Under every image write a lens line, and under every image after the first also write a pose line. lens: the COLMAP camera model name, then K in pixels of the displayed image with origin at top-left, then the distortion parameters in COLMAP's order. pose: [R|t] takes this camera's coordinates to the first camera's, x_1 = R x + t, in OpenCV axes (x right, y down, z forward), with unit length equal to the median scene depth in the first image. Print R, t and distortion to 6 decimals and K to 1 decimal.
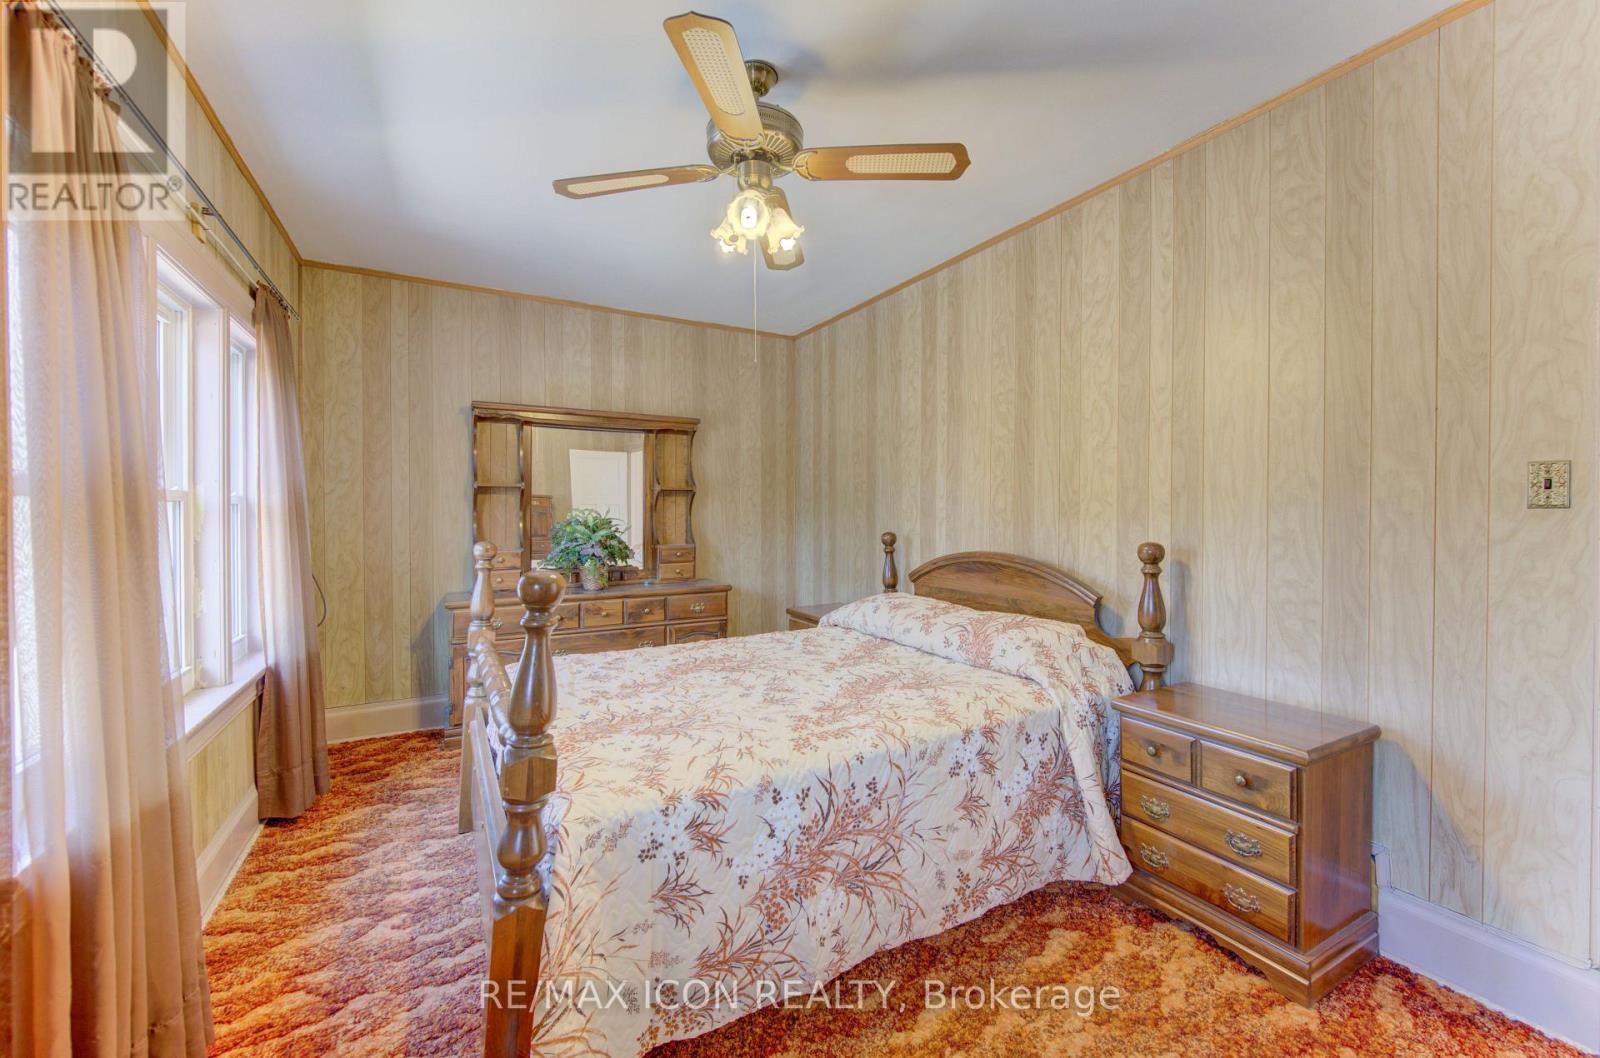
lens RADIAL K [[631.6, 0, 797.5], [0, 631.6, 532.7], [0, 0, 1]] dist [0.002786, 0.000085]
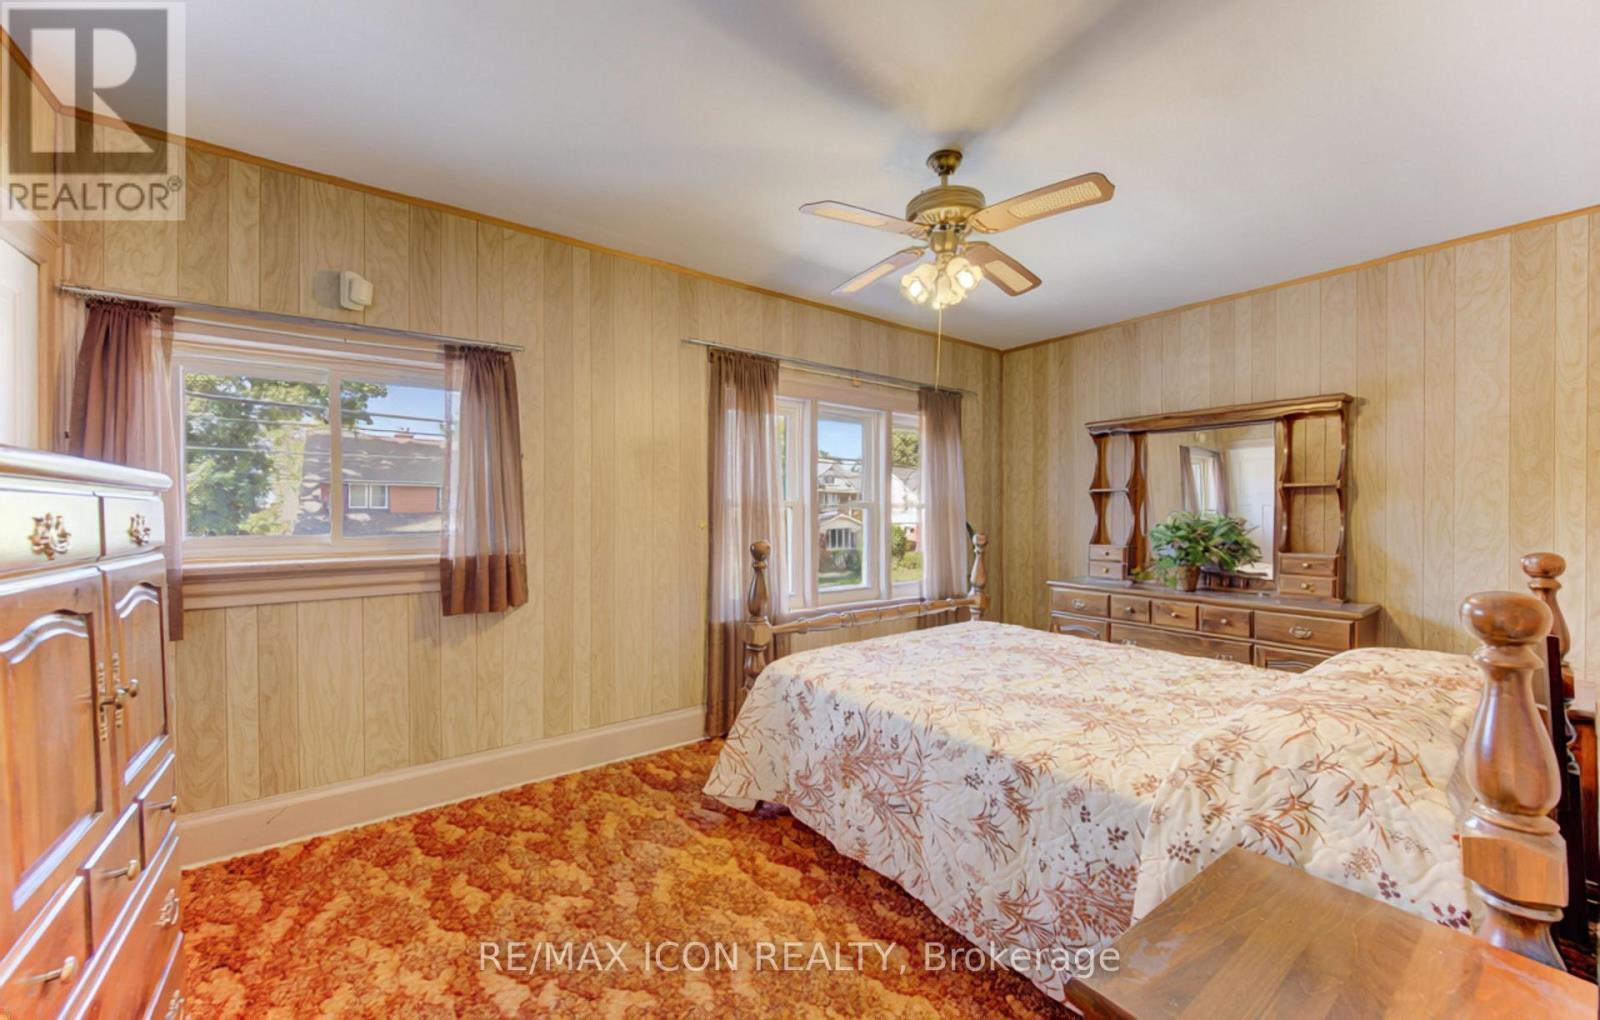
lens RADIAL K [[584.4, 0, 796.9], [0, 584.4, 511.5], [0, 0, 1]] dist [-0.002308, -0.000274]
pose [[0.129948, 0.004485, -0.991511, 0.768977], [-0.031816, 0.999494, 0.000351, -0.023895], [0.991010, 0.031501, 0.130025, 0.414075]]
